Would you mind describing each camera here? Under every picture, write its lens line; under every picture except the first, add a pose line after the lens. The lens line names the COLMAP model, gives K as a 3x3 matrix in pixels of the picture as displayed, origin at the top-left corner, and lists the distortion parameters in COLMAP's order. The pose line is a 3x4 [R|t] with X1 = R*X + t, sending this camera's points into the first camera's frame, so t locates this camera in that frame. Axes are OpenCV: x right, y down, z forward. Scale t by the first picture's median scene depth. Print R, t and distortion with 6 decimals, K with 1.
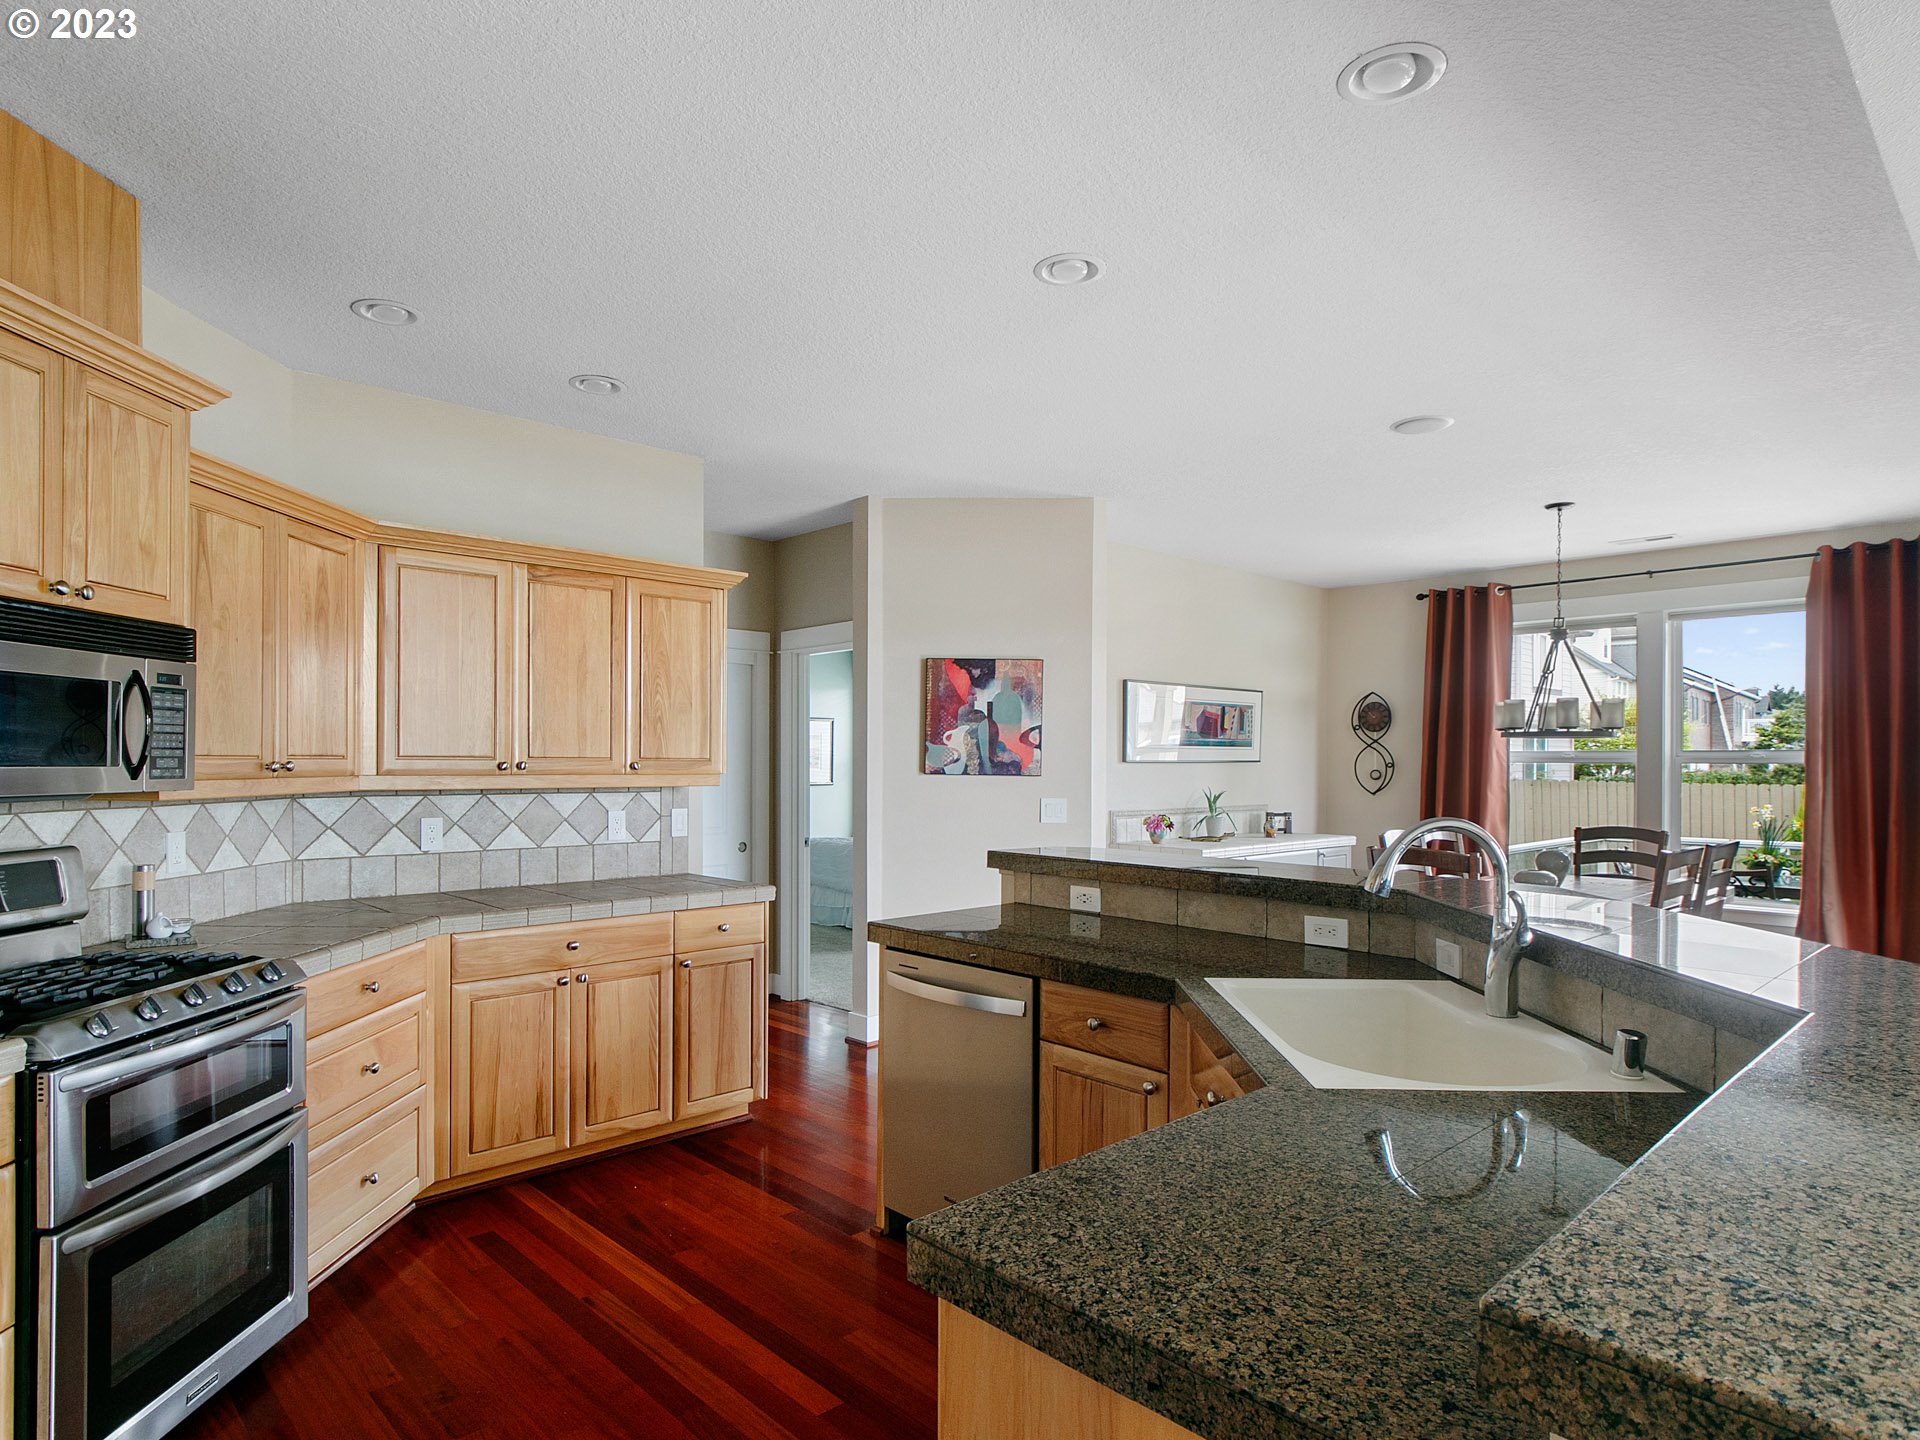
lens RADIAL K [[1099.2, 0, 945.7], [0, 1099.2, 758.9], [0, 0, 1]] dist [-0.004375, -0.000279]
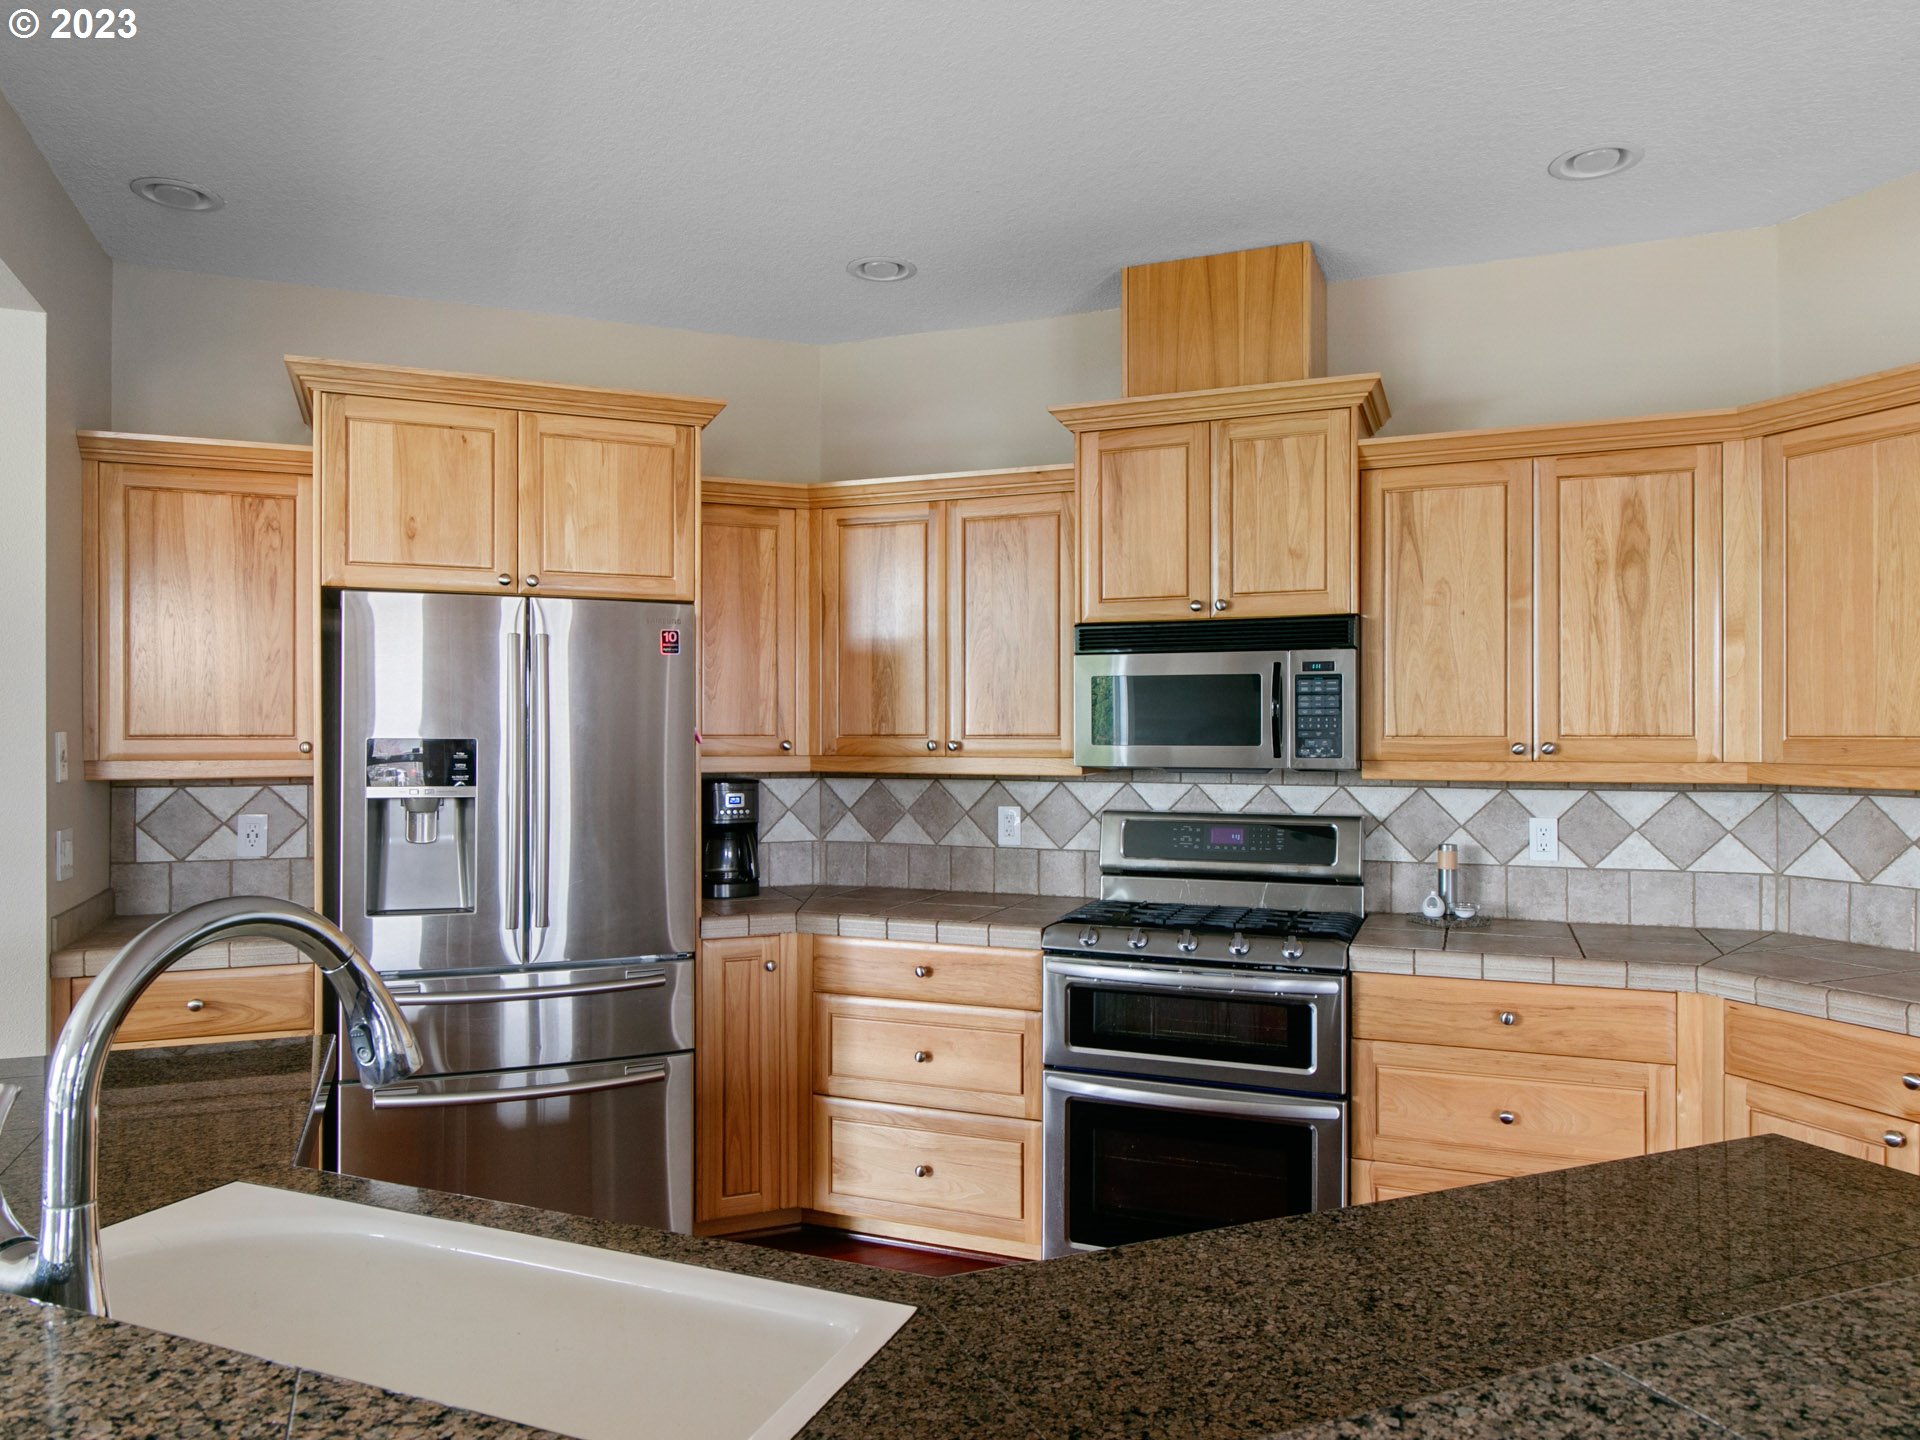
lens RADIAL K [[1302.4, 0, 954.2], [0, 1302.4, 722.7], [0, 0, 1]] dist [0.006149, 0.000336]
pose [[-0.337911, -0.014201, -0.941071, 0.623121], [-0.001223, 0.999892, -0.014649, 0.002529], [0.941177, -0.003799, -0.337892, 1.085243]]
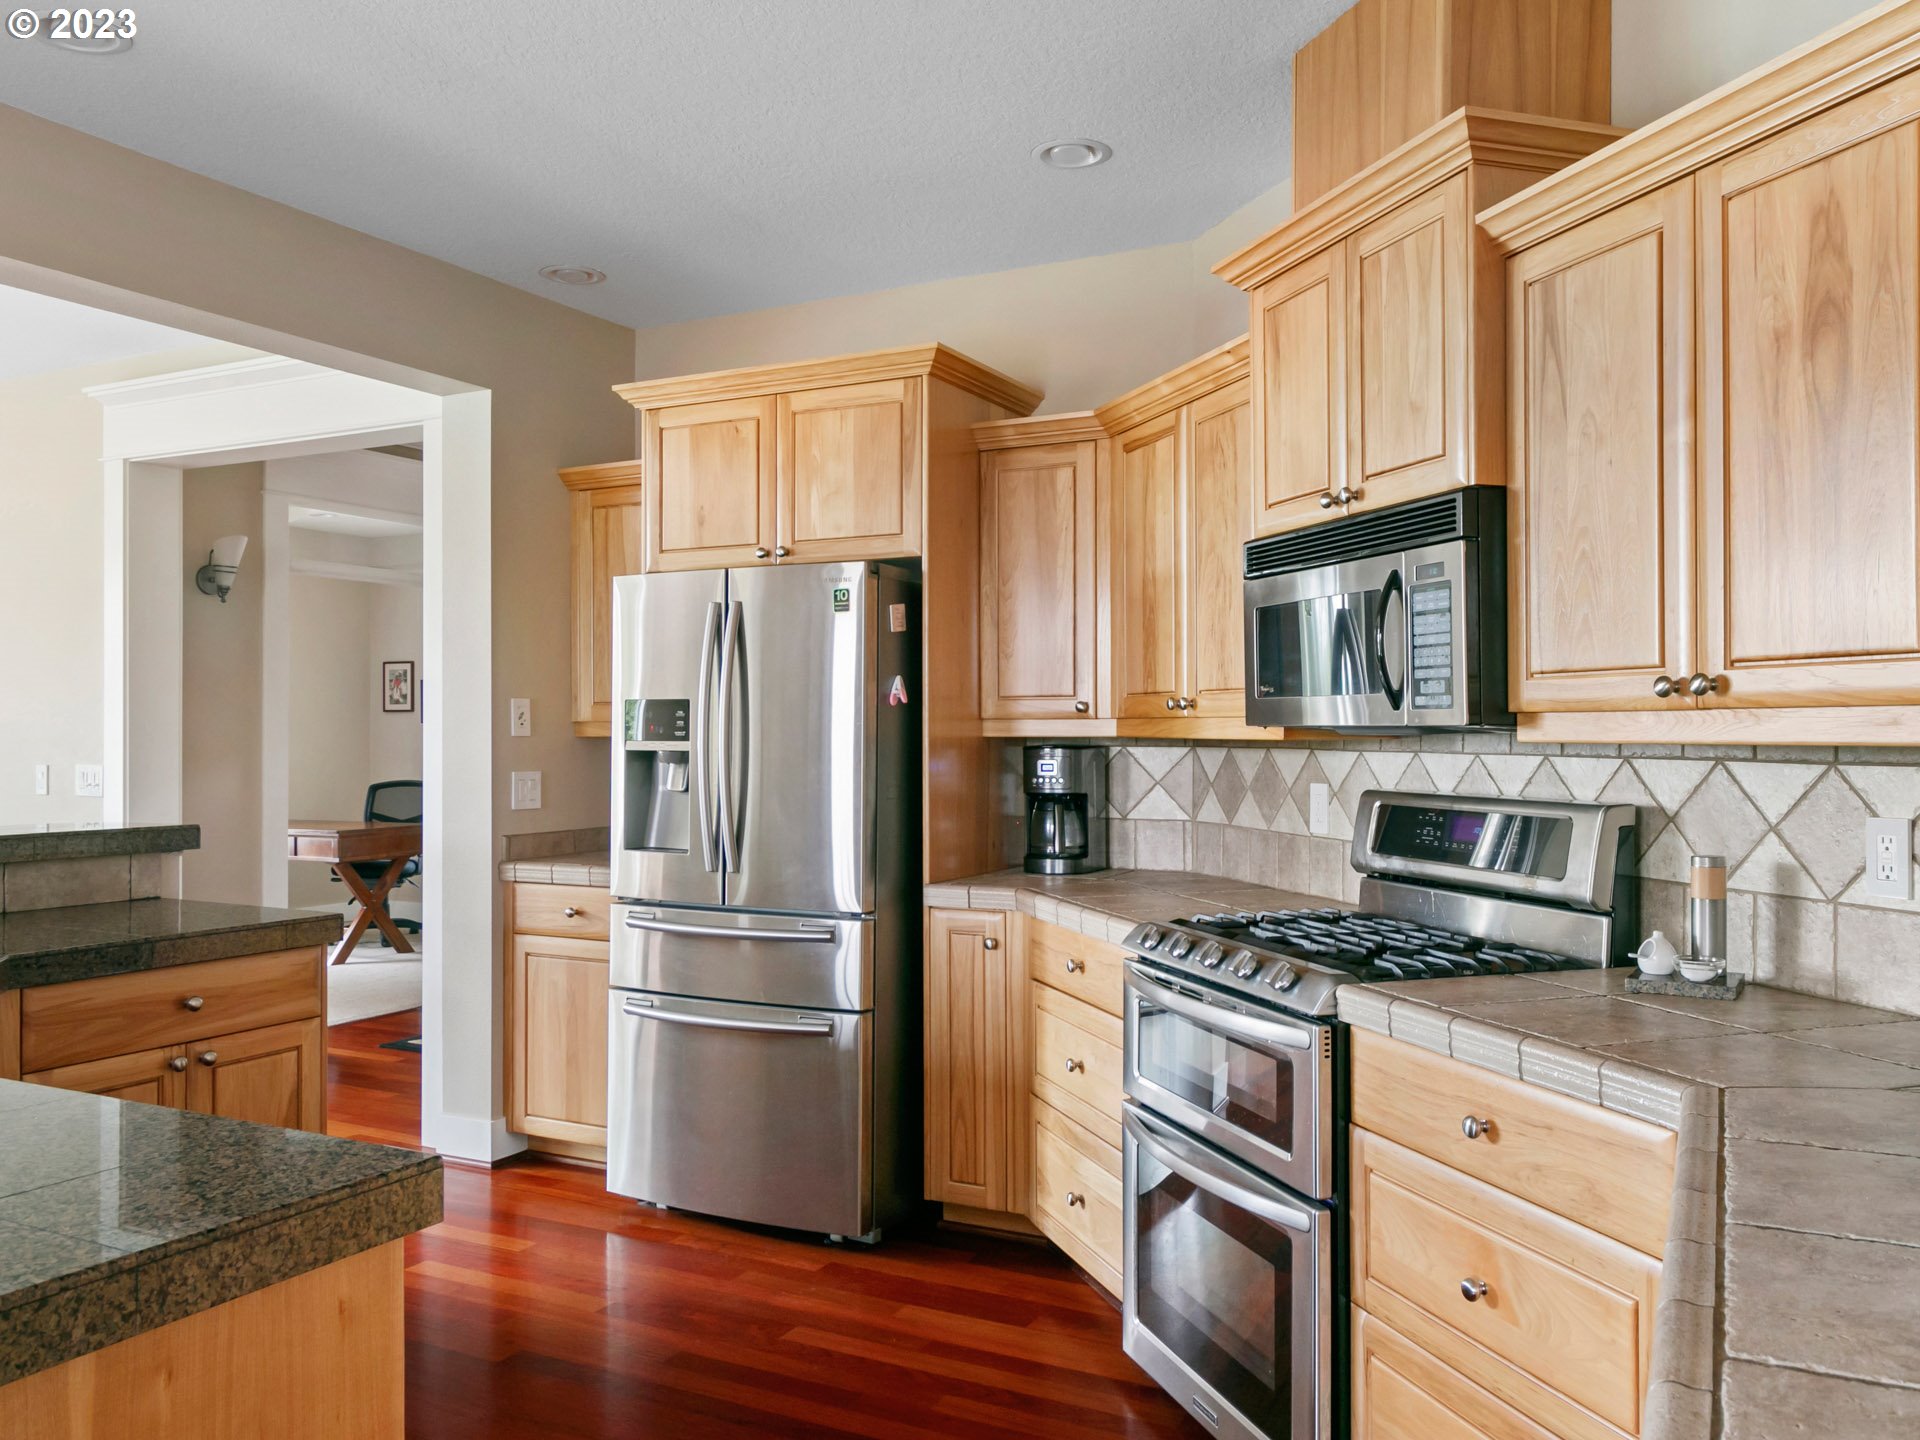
lens RADIAL K [[1510.0, 0, 962.2], [0, 1510.0, 723.3], [0, 0, 1]] dist [-0.000592, 0.003538]
pose [[-0.941111, -0.005832, -0.338048, -0.082530], [-0.003539, 0.999966, -0.007397, 0.035549], [0.338079, -0.005765, -0.941100, 1.812744]]
